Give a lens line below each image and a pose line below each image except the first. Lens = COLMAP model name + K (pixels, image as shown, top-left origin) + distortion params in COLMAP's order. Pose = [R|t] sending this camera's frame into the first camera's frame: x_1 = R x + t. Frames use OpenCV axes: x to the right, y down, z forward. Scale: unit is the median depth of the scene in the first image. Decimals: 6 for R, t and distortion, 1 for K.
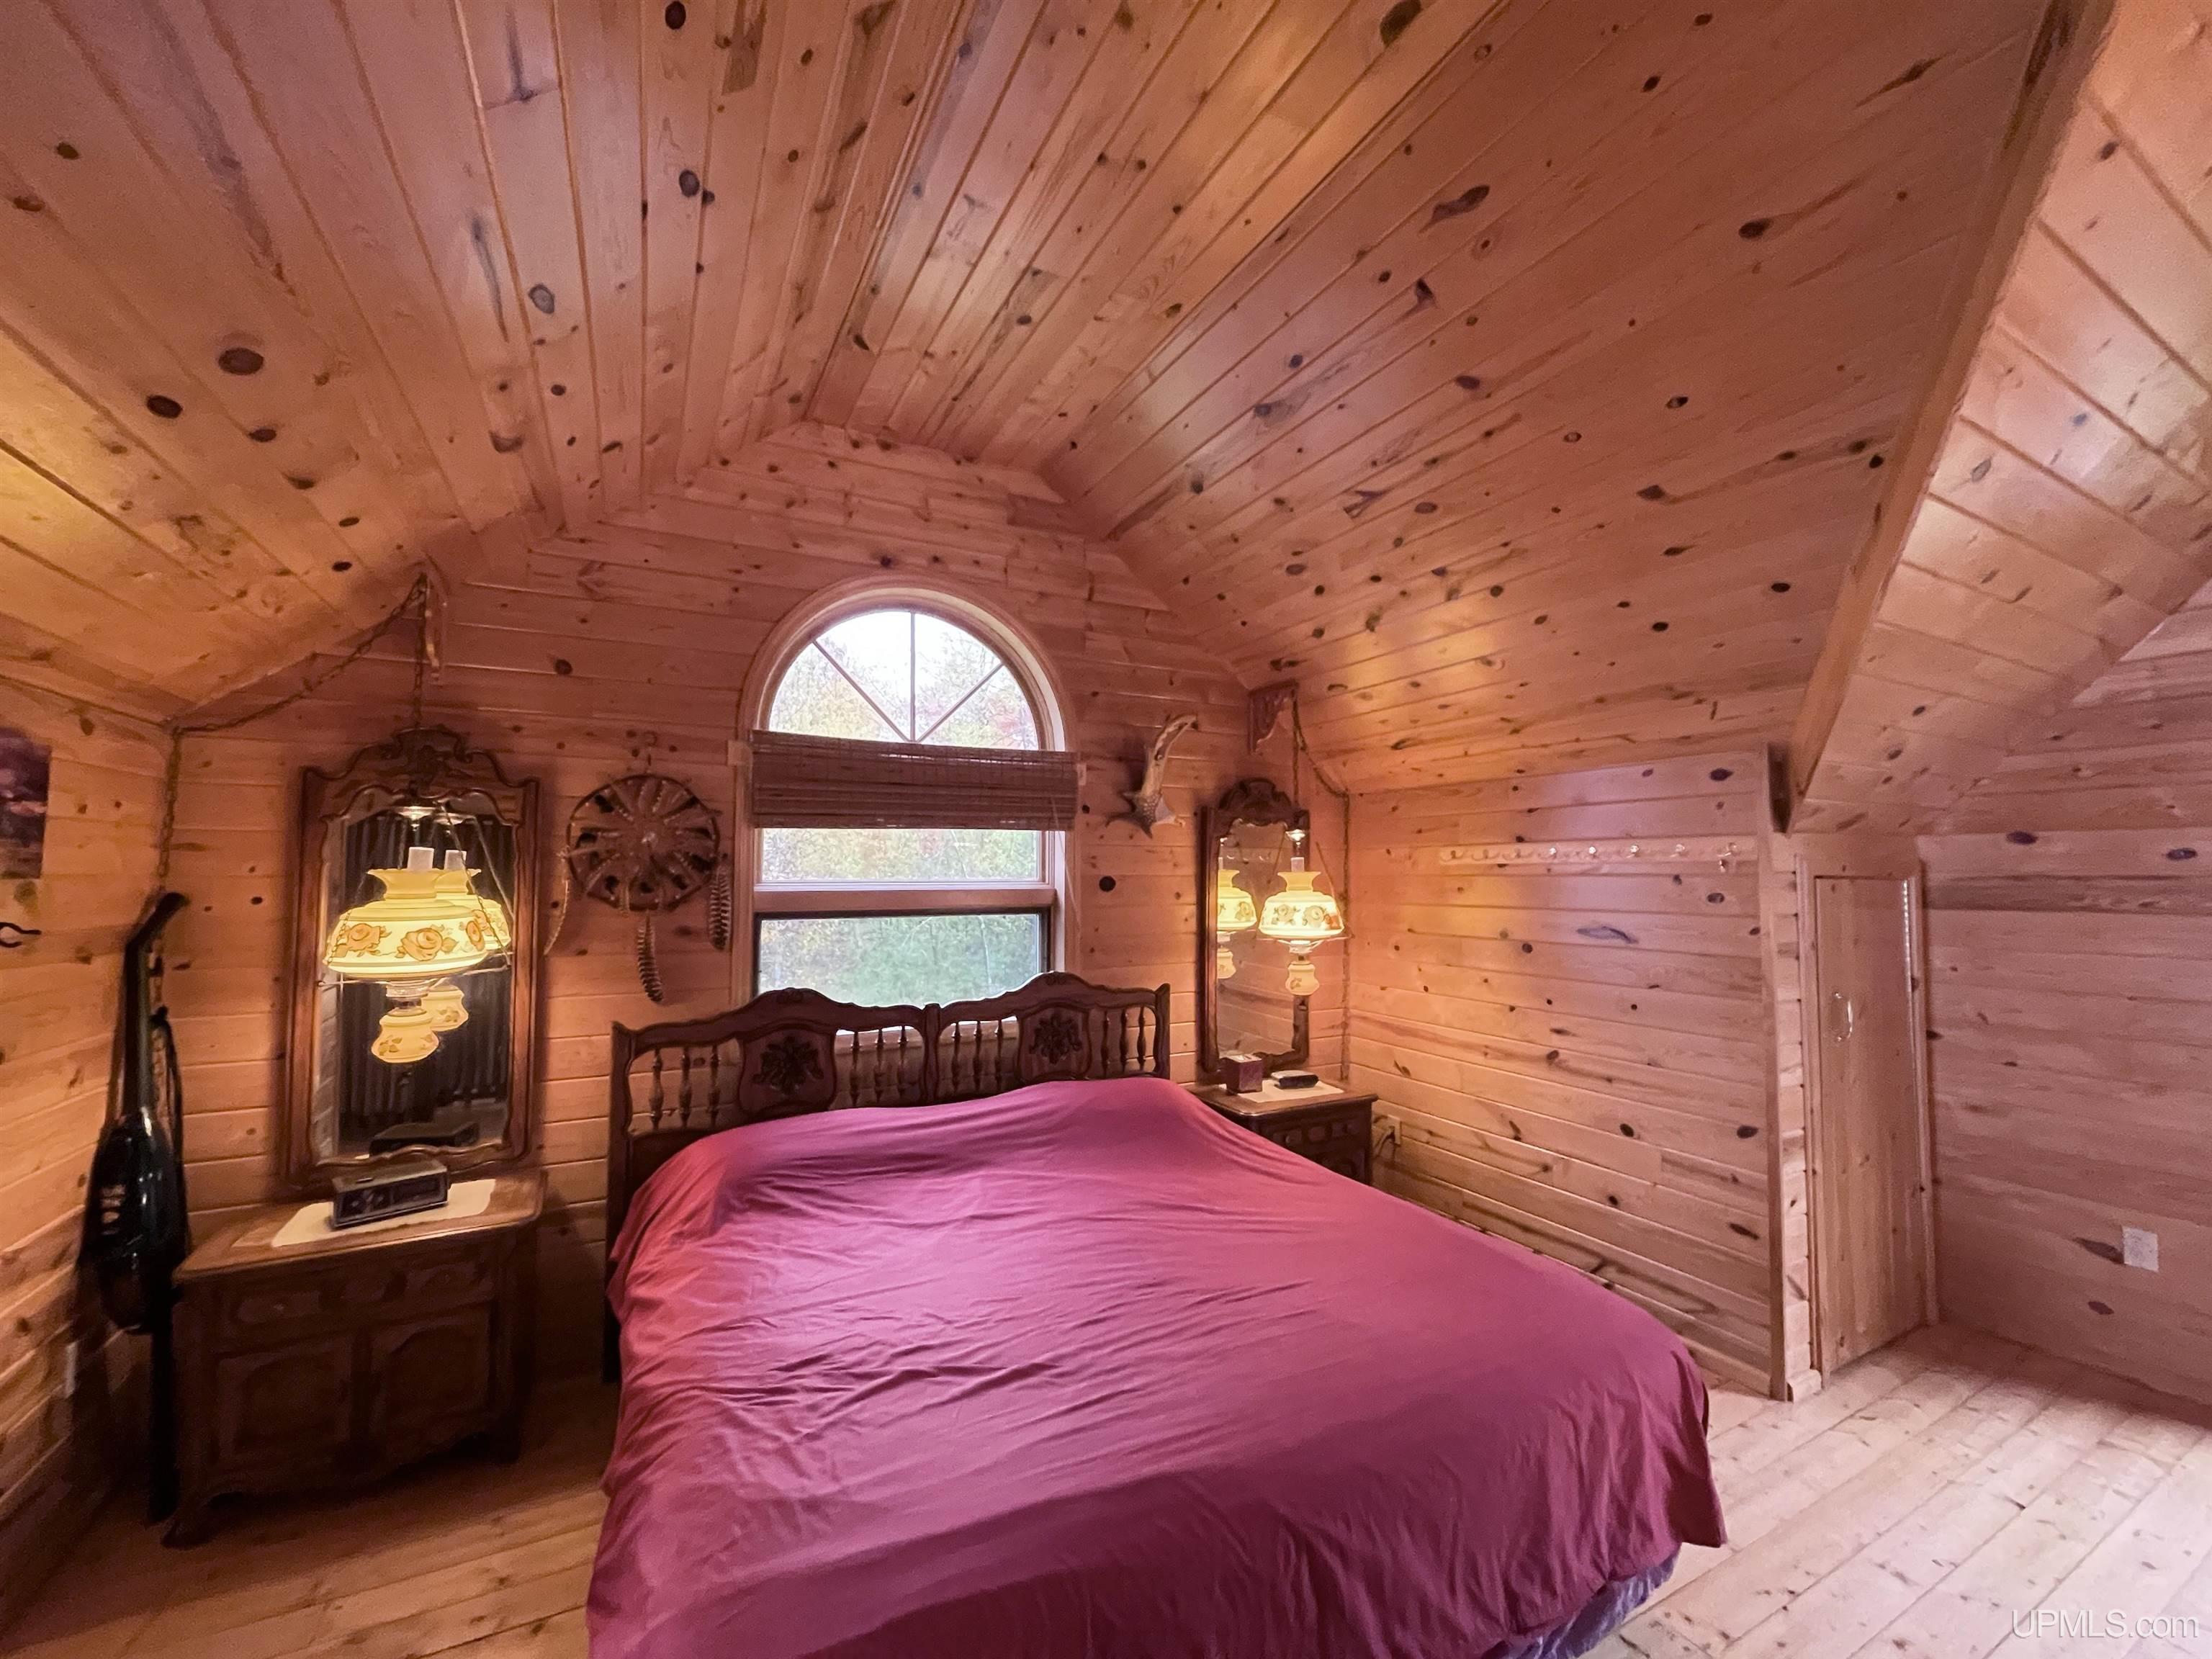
lens RADIAL K [[890.0, 0, 1114.0], [0, 890.0, 830.8], [0, 0, 1]] dist [0.009946, 0.000024]
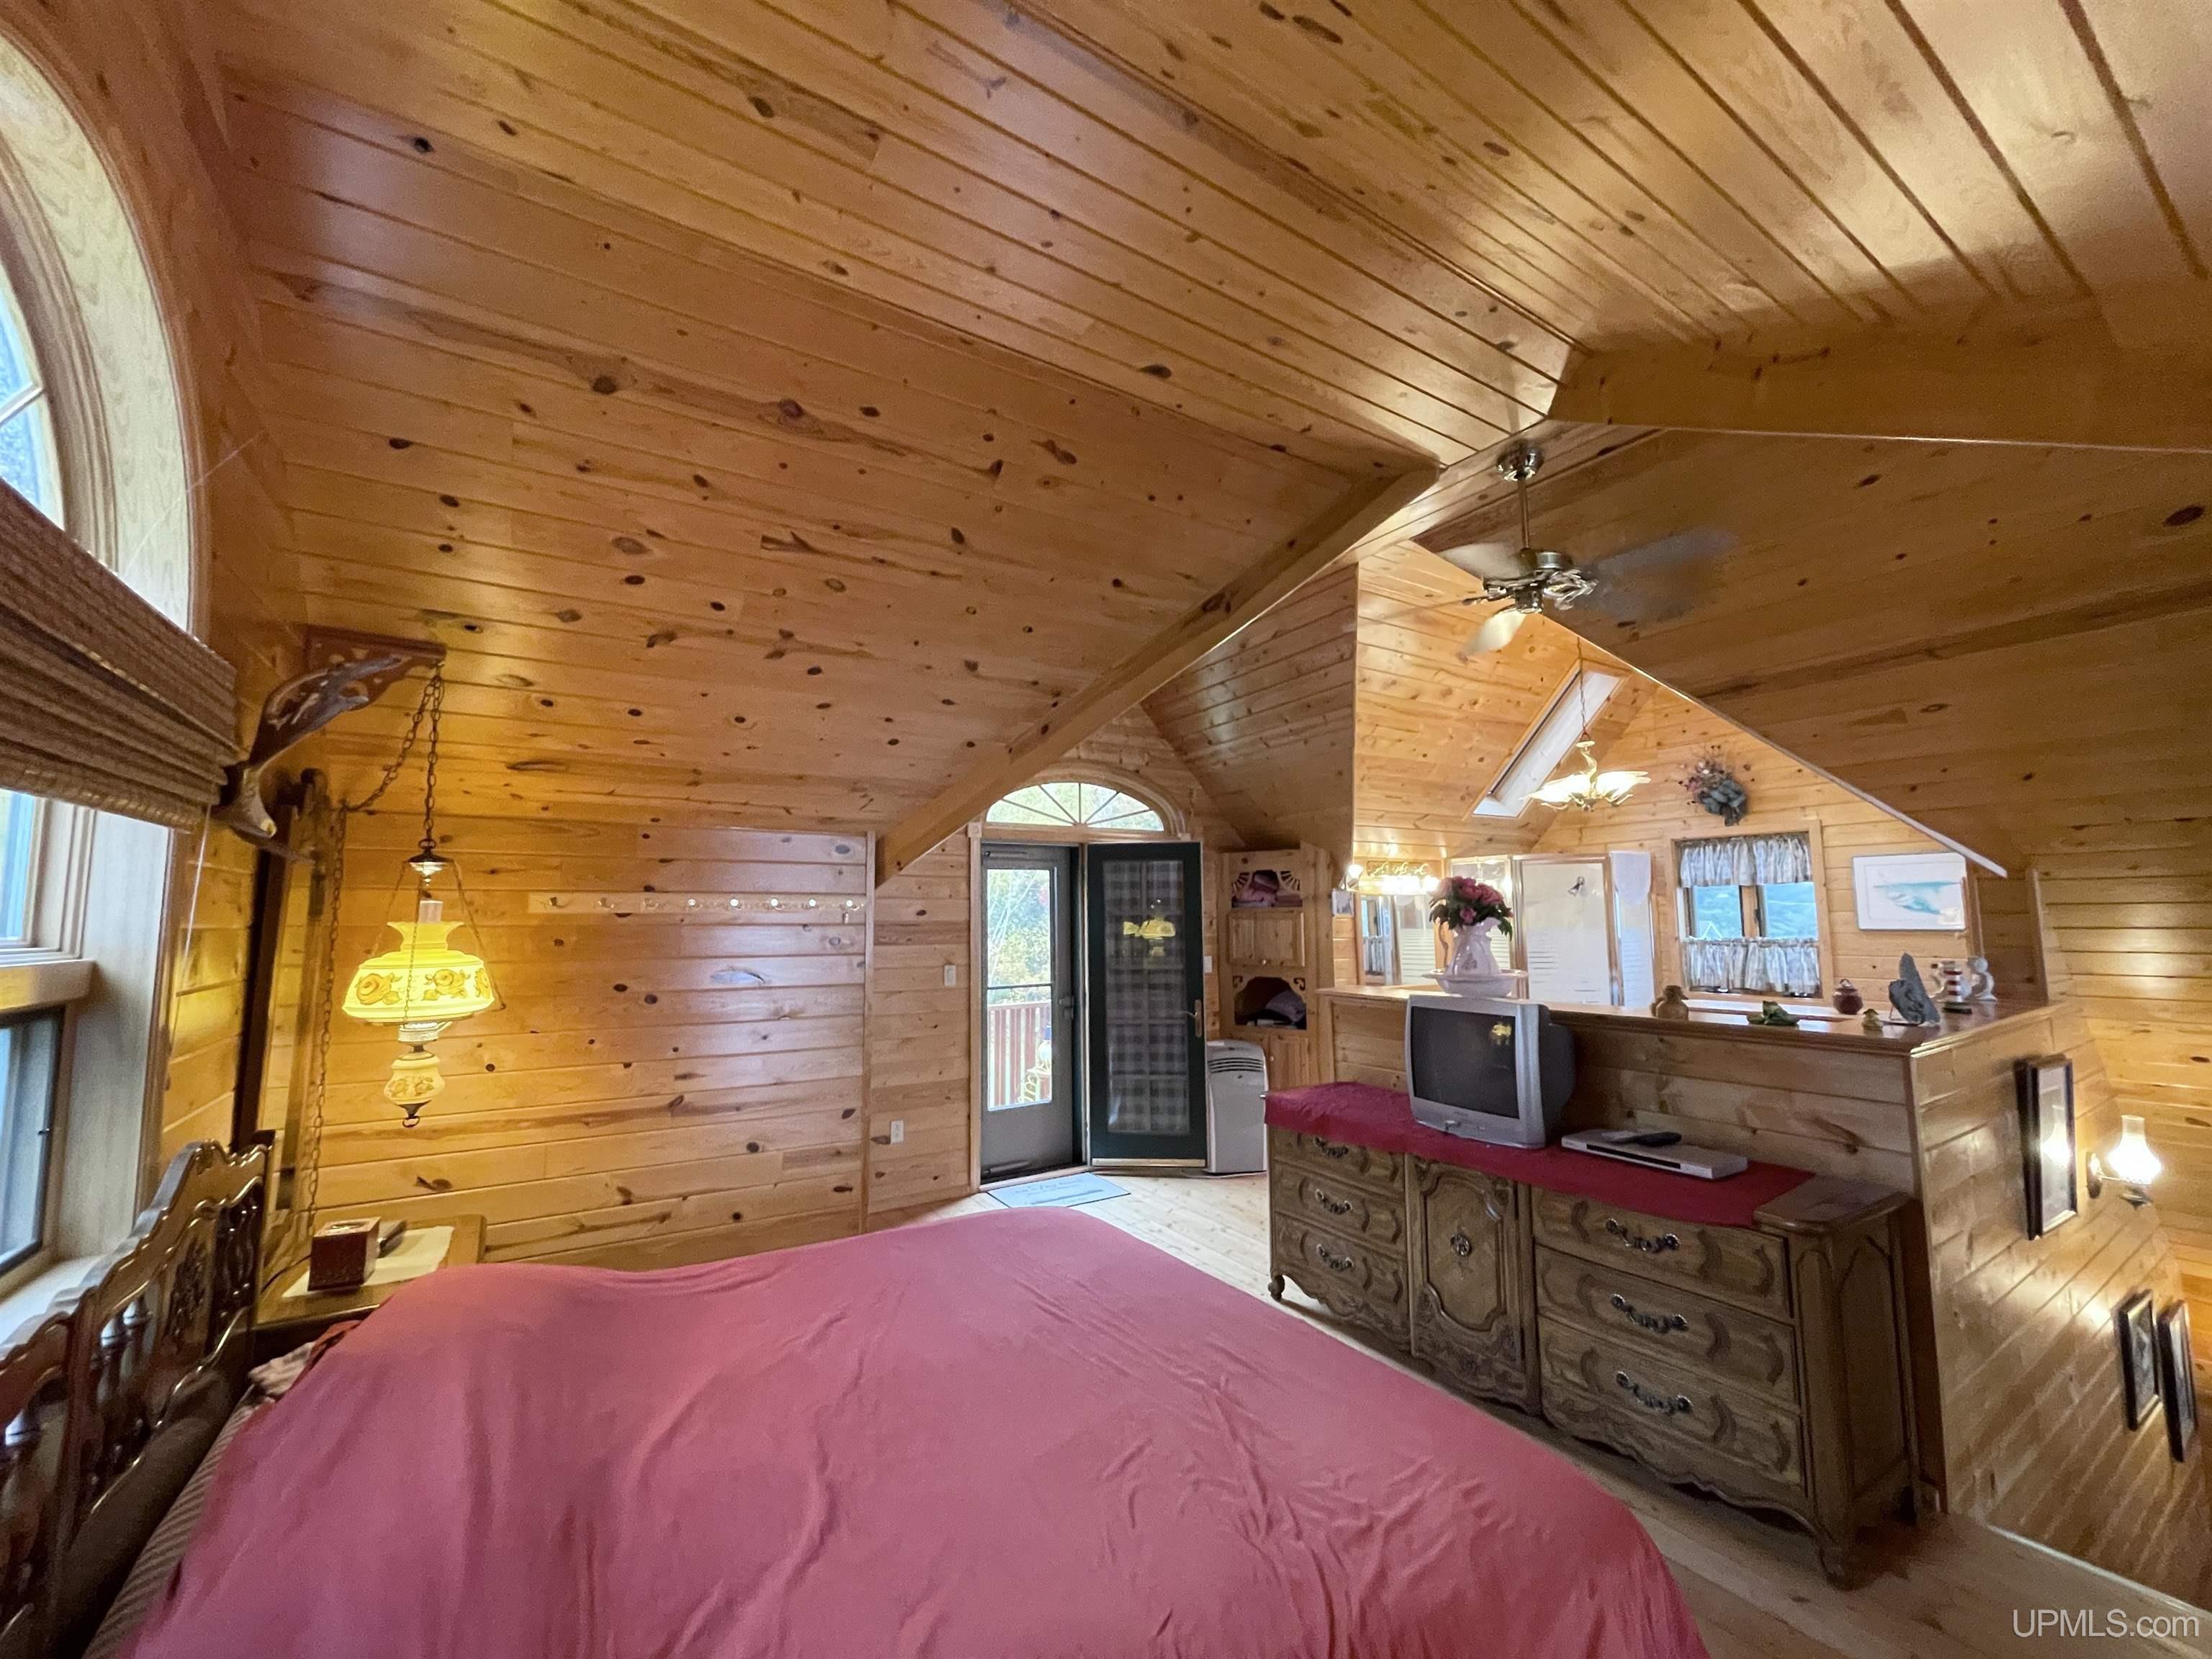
lens RADIAL K [[890.0, 0, 1105.2], [0, 890.0, 839.5], [0, 0, 1]] dist [0.009946, 0.000024]
pose [[-0.067894, 0.092732, 0.993374, -0.686093], [-0.050622, 0.994068, -0.096256, 0.030803], [-0.996407, -0.056822, -0.062797, 0.694699]]
